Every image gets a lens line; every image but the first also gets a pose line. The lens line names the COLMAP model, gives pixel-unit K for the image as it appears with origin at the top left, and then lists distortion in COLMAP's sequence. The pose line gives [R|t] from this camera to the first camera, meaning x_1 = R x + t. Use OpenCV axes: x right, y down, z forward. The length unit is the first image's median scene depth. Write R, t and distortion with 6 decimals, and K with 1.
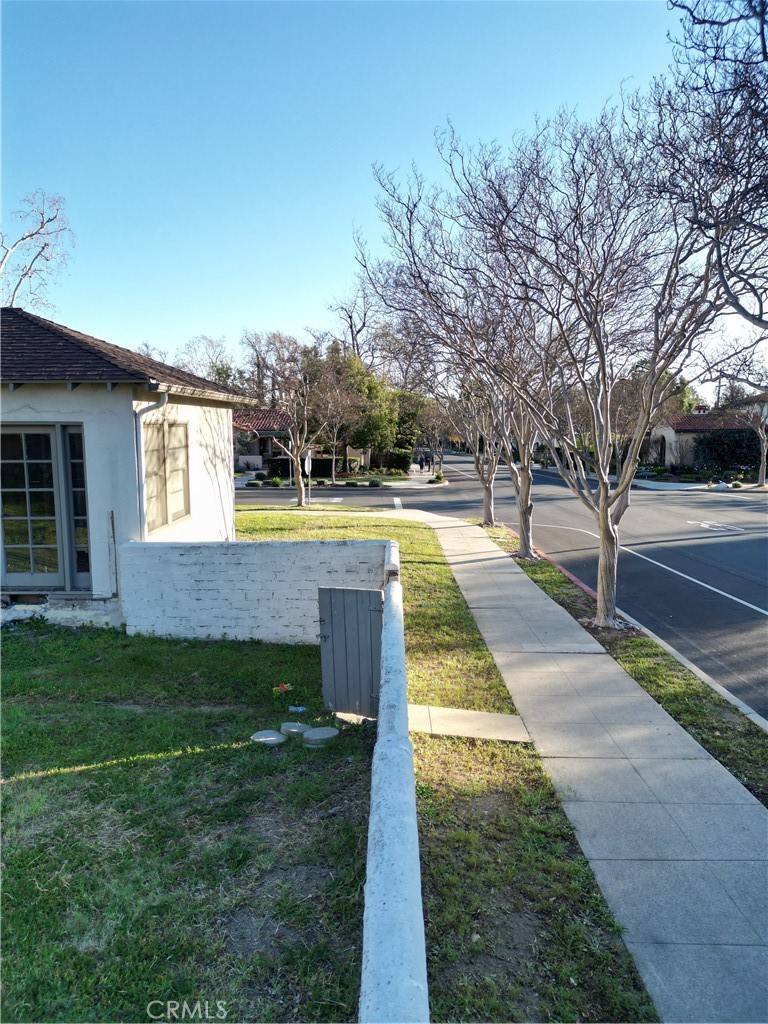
lens RADIAL K [[713.0, 0, 380.7], [0, 713.0, 510.7], [0, 0, 1]] dist [0.062320, -0.055393]
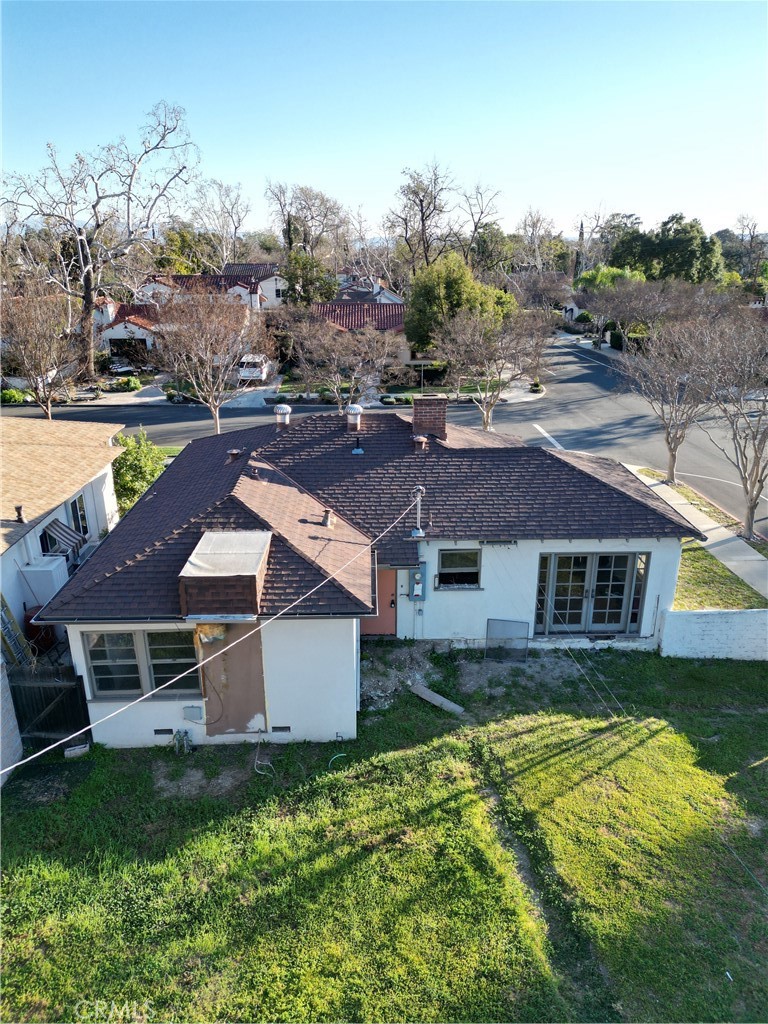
lens RADIAL K [[713.0, 0, 385.7], [0, 713.0, 514.8], [0, 0, 1]] dist [0.062320, -0.055393]
pose [[0.999318, -0.015486, 0.033537, -1.120489], [0.007277, 0.972624, 0.232272, -0.628327], [-0.036215, -0.231869, 0.972073, -0.724380]]
